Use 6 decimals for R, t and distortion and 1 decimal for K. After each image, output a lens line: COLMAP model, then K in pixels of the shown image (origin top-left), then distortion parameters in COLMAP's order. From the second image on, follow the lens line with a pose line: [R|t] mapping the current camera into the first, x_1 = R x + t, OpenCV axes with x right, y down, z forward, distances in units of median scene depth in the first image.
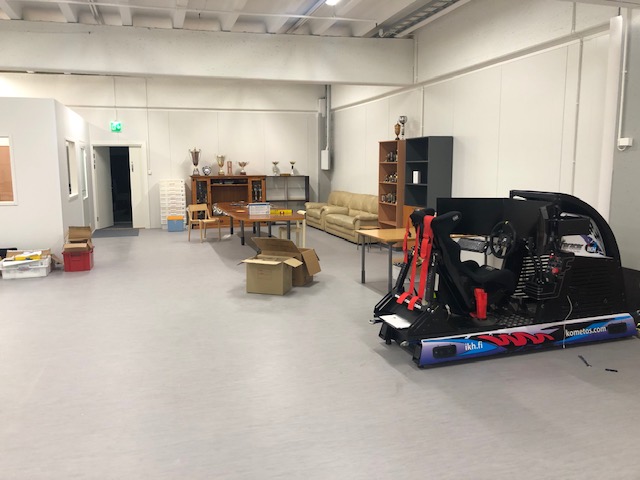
lens RADIAL K [[522.4, 0, 320.0], [0, 522.4, 240.0], [0, 0, 1]] dist [0.006571, -0.004894]
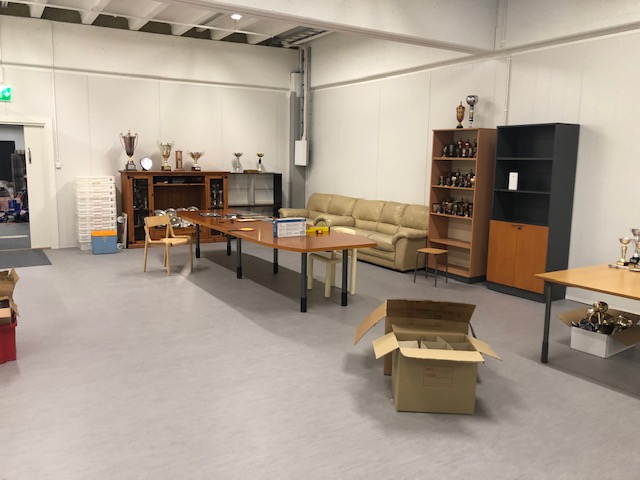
lens RADIAL K [[528.5, 0, 318.3], [0, 528.5, 226.7], [0, 0, 1]] dist [0.026221, 0.003680]
pose [[0.969365, -0.010697, 0.245390, -0.189021], [0.014055, 0.999830, -0.011940, -0.041480], [-0.245221, 0.015023, 0.969351, 0.286461]]
